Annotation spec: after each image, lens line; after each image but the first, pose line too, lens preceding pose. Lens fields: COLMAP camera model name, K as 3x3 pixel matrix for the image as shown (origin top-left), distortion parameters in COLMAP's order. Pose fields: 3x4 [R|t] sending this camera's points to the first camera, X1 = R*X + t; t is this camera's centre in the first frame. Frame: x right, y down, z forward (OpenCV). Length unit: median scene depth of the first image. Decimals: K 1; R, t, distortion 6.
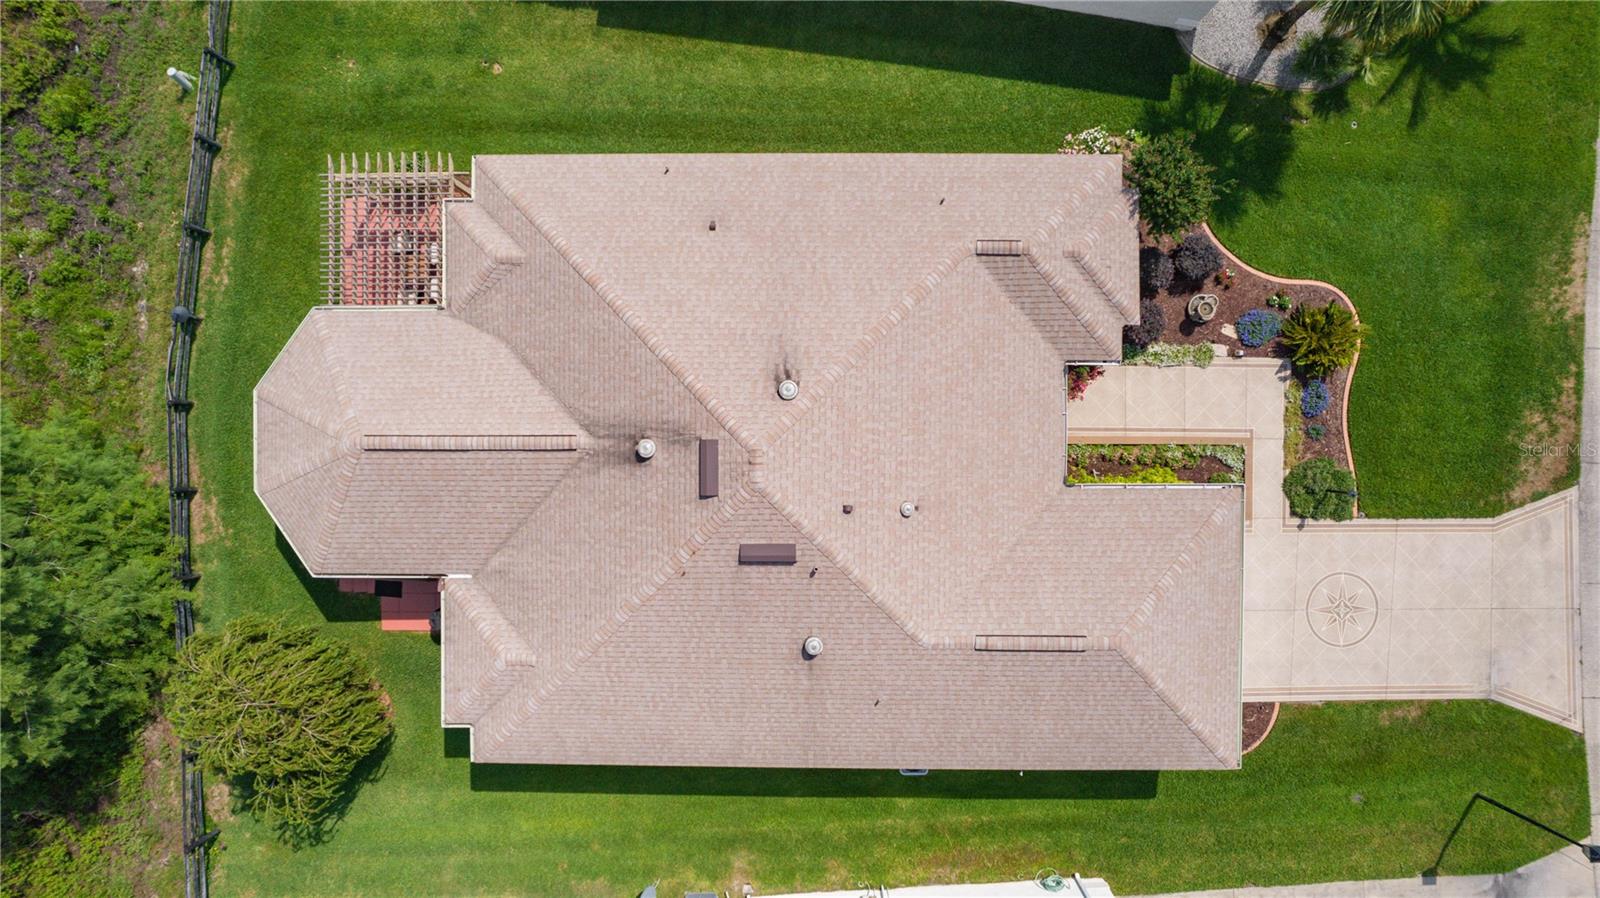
lens RADIAL K [[1033.5, 0, 808.5], [0, 1033.5, 431.3], [0, 0, 1]] dist [-0.073536, 0.062238]
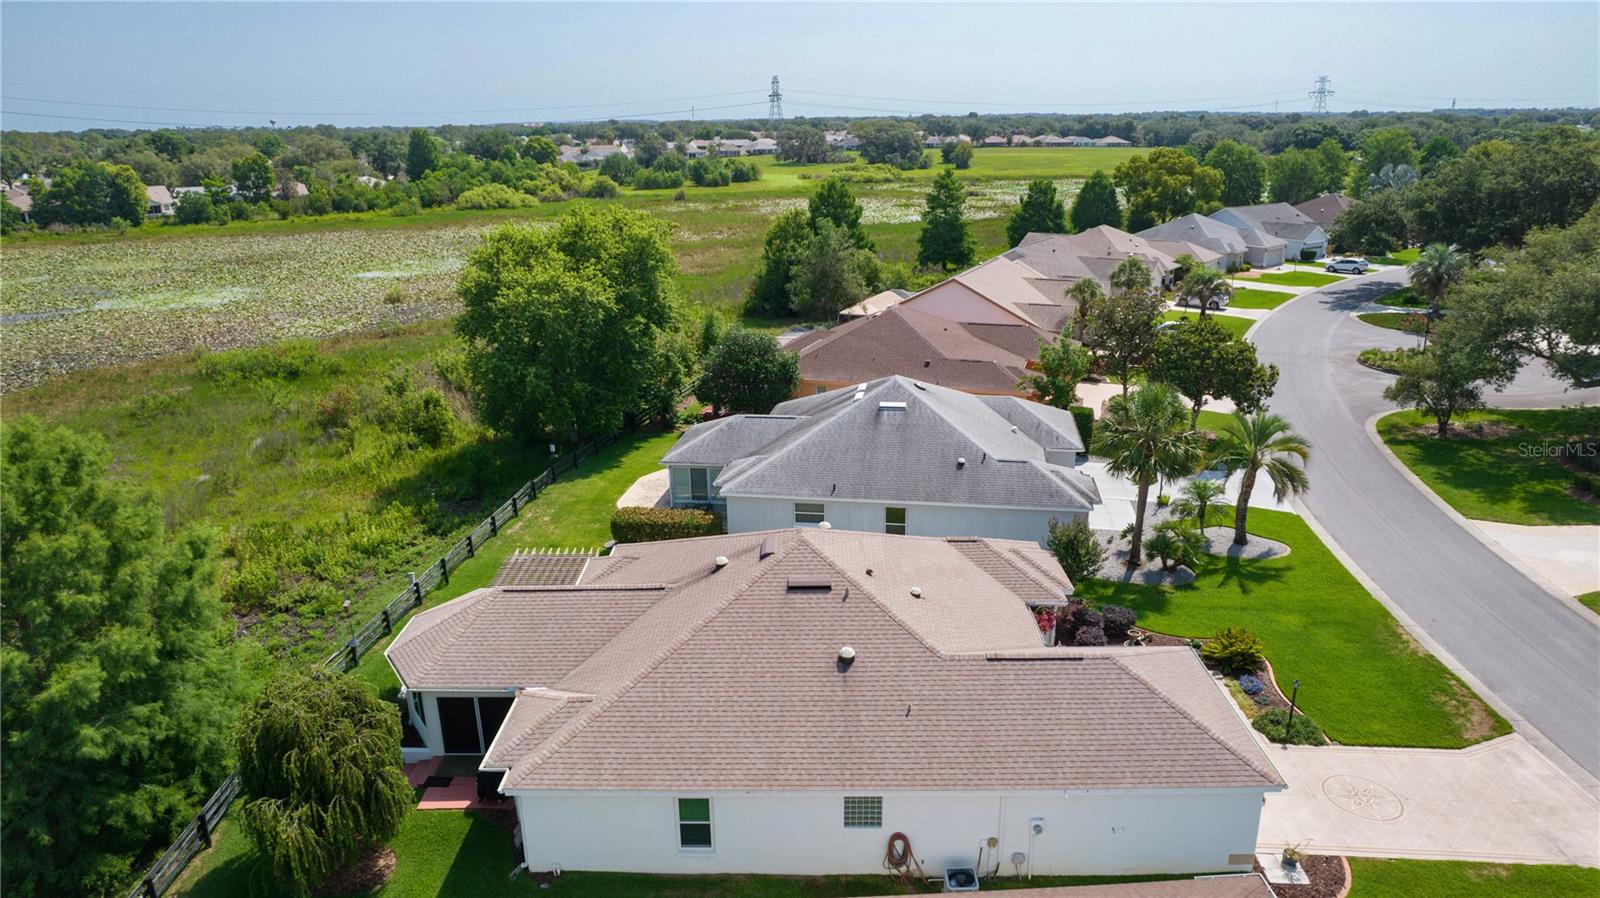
lens RADIAL K [[1033.5, 0, 793.9], [0, 1033.5, 434.8], [0, 0, 1]] dist [-0.073536, 0.062238]
pose [[0.999867, 0.008659, -0.013807, -0.034859], [-0.015709, 0.286220, -0.958035, 1.058223], [-0.004344, 0.958125, 0.286318, 0.362663]]
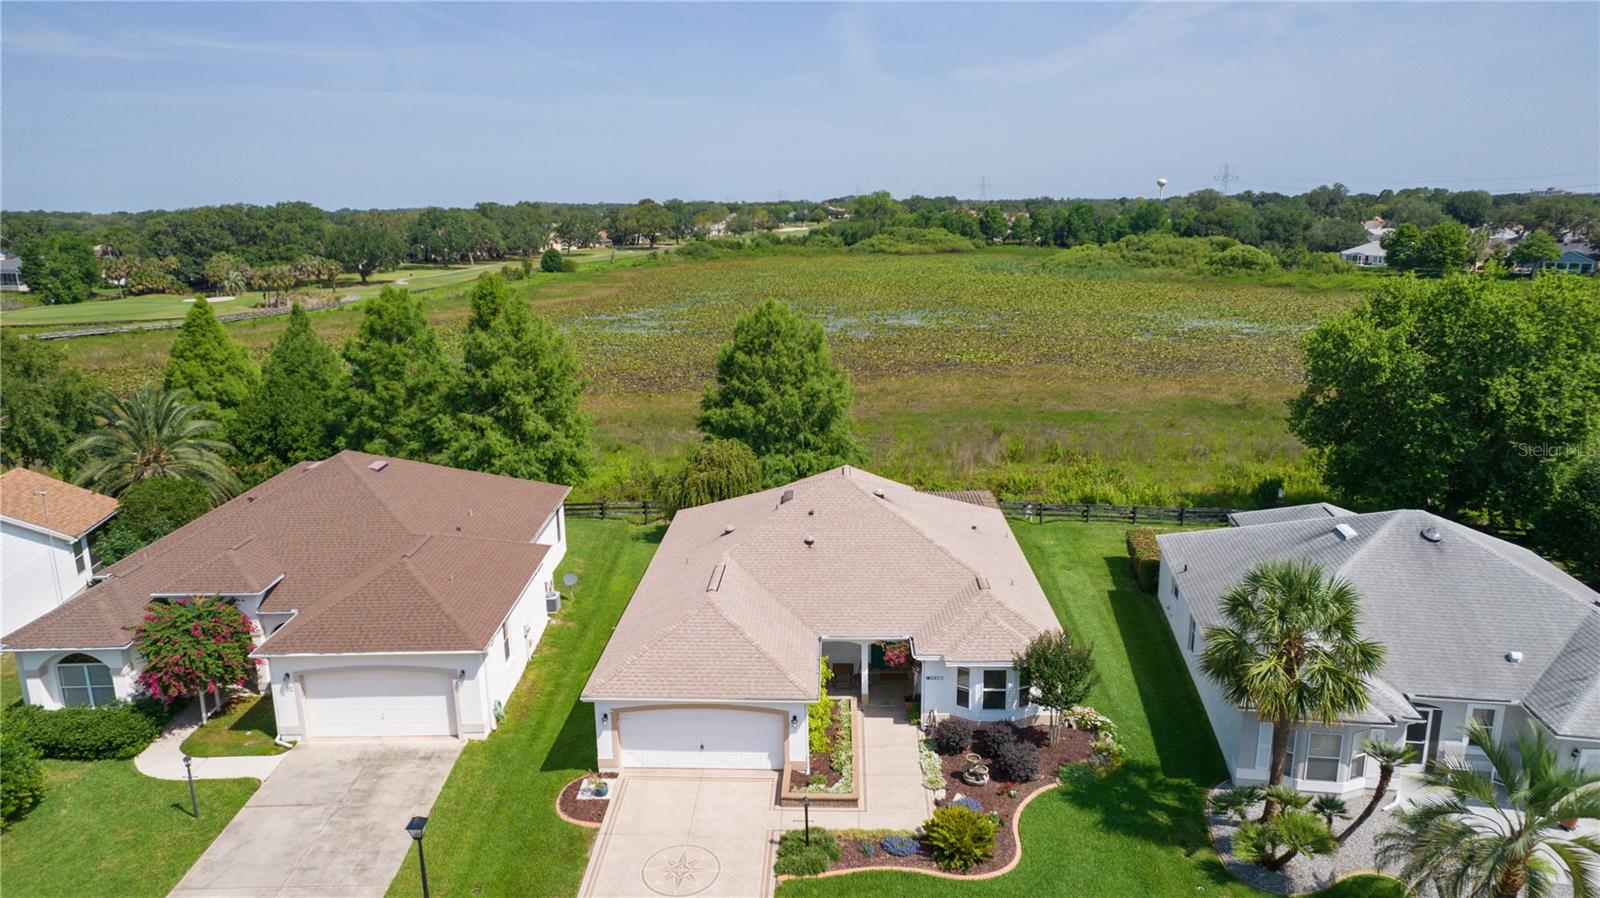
lens RADIAL K [[1033.5, 0, 795.3], [0, 1033.5, 427.0], [0, 0, 1]] dist [-0.073536, 0.062238]
pose [[-0.035985, 0.230184, -0.972482, 1.362990], [-0.999259, 0.004996, 0.038159, 0.029491], [0.013642, 0.973134, 0.229833, 0.375864]]
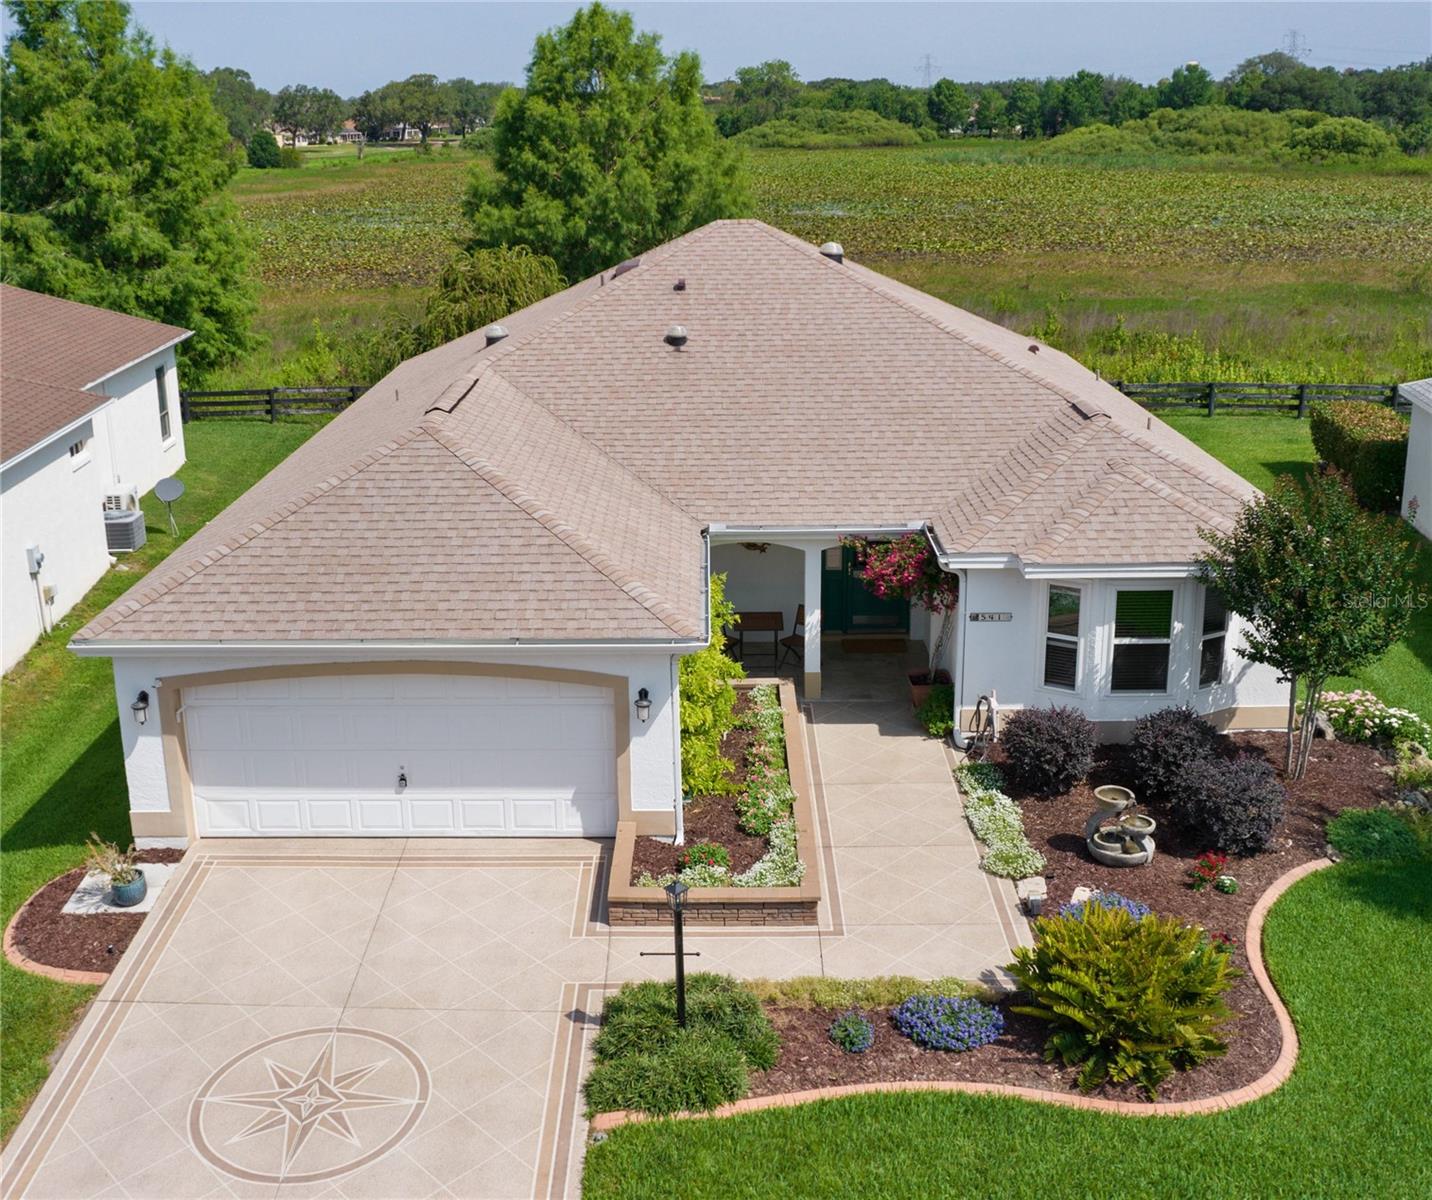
lens RADIAL K [[1521.7, 0, 688.4], [0, 1521.7, 514.5], [0, 0, 1]] dist [-0.055384, 0.000000]
pose [[-0.008622, 0.277221, -0.960767, 0.935735], [-0.999884, 0.009706, 0.011774, 0.047677], [0.012589, 0.960757, 0.277105, 0.690412]]
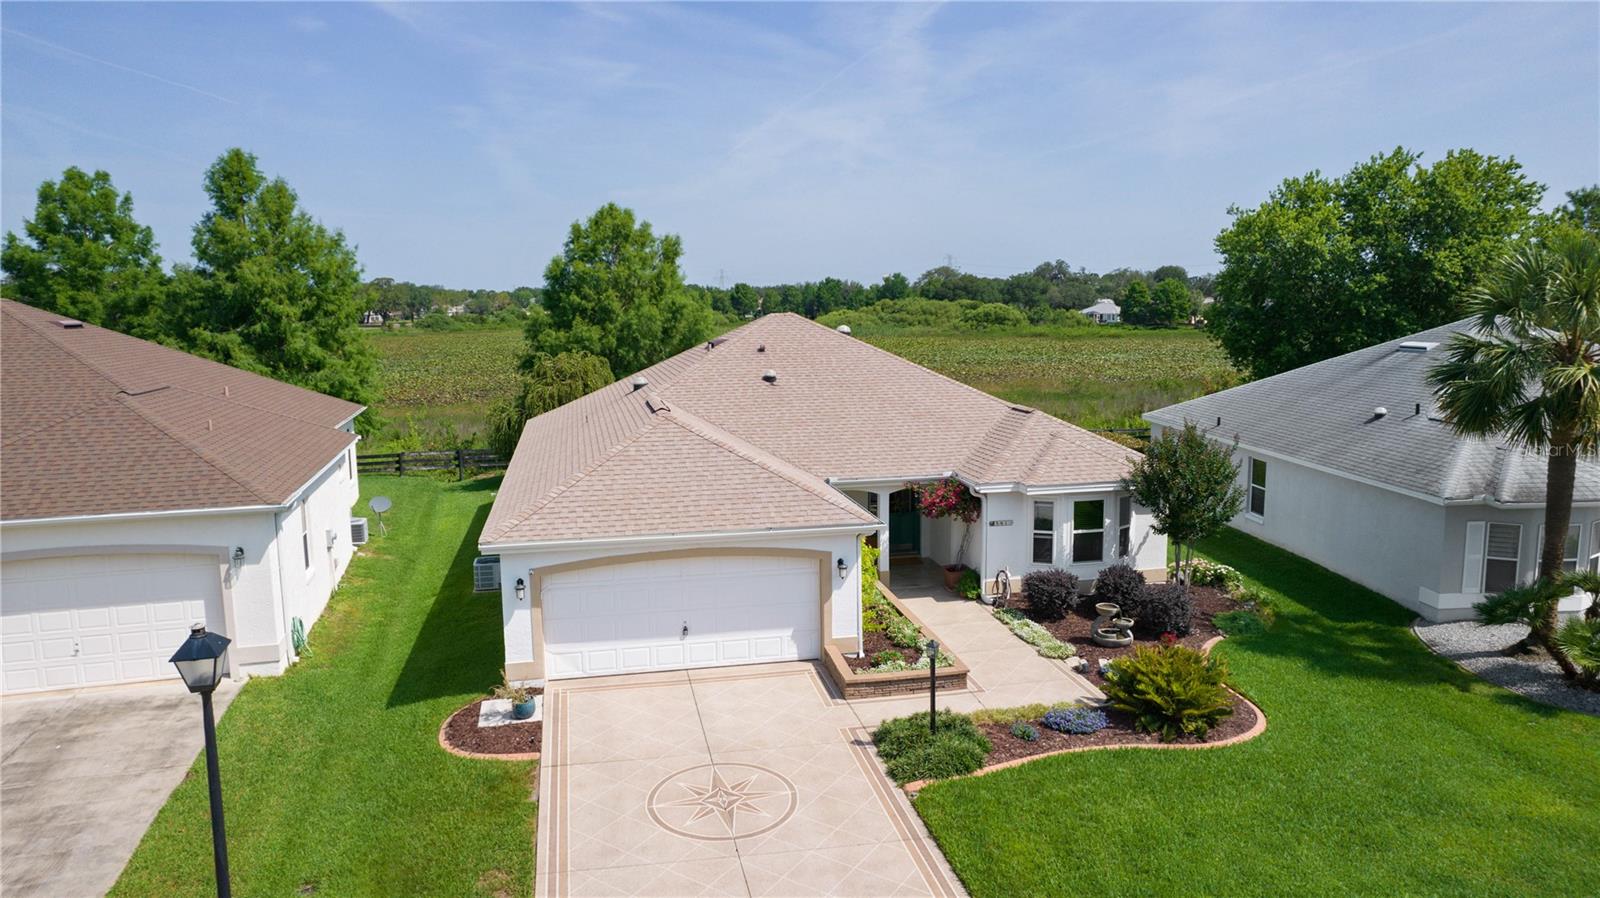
lens RADIAL K [[1033.5, 0, 794.7], [0, 1033.5, 429.3], [0, 0, 1]] dist [-0.073536, 0.062238]
pose [[0.215165, 0.135091, -0.967189, 1.004076], [-0.976564, 0.035048, -0.212355, 0.243315], [0.005211, 0.990213, 0.139466, 0.748300]]
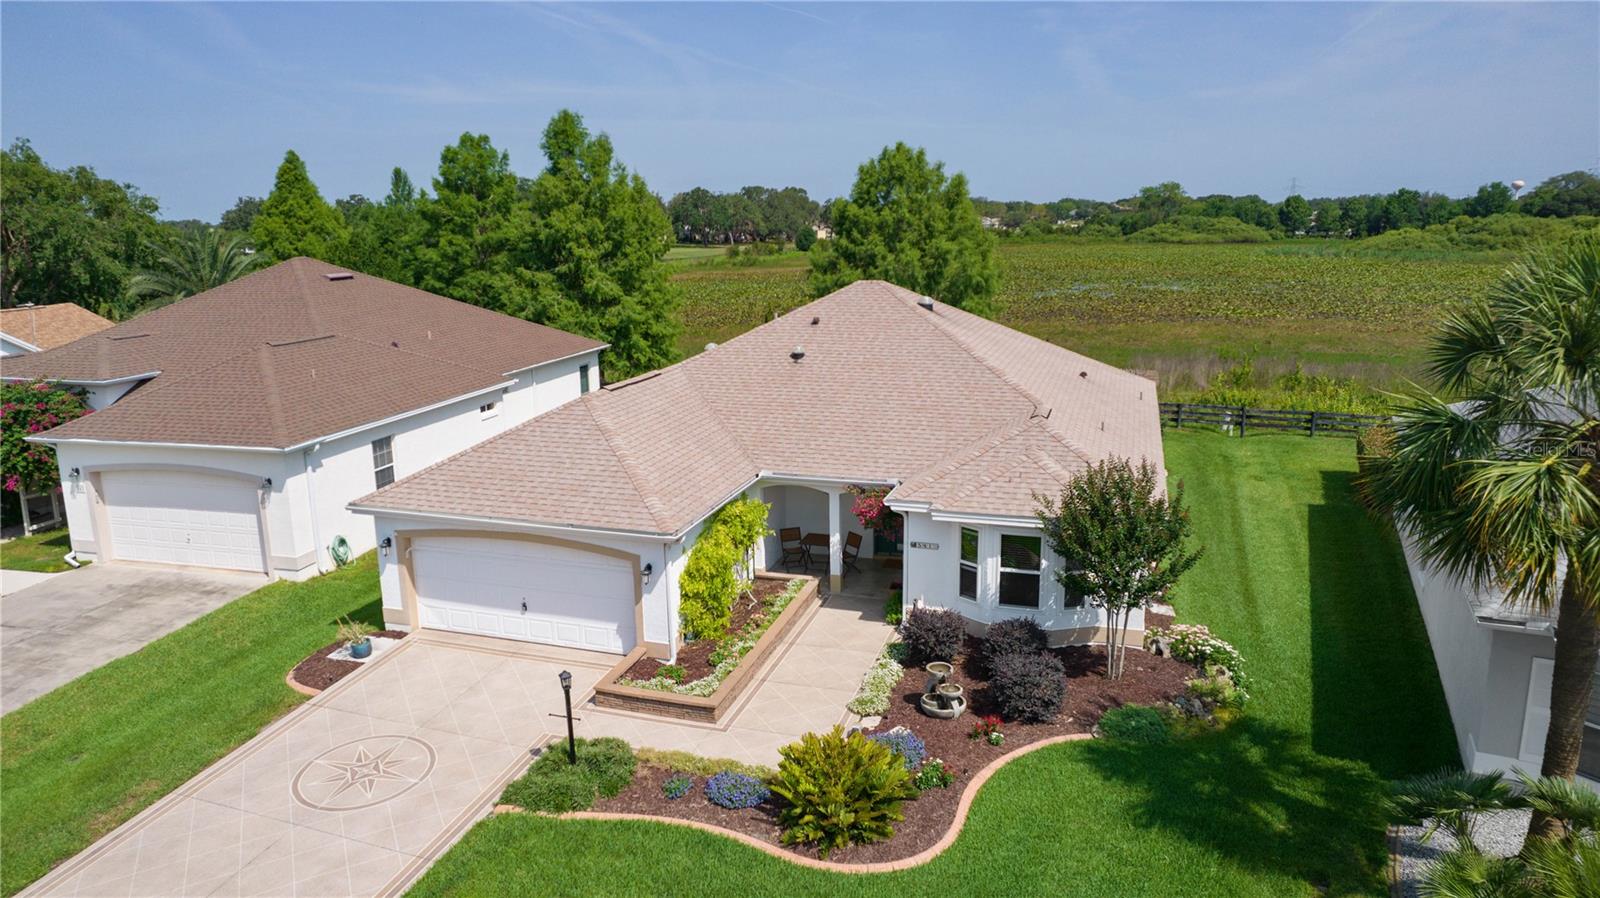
lens RADIAL K [[1033.5, 0, 798.4], [0, 1033.5, 431.0], [0, 0, 1]] dist [-0.073536, 0.062238]
pose [[-0.302291, 0.214621, -0.928740, 0.935833], [-0.953042, -0.049442, 0.298775, -0.210971], [0.018204, 0.975445, 0.219489, 0.699992]]
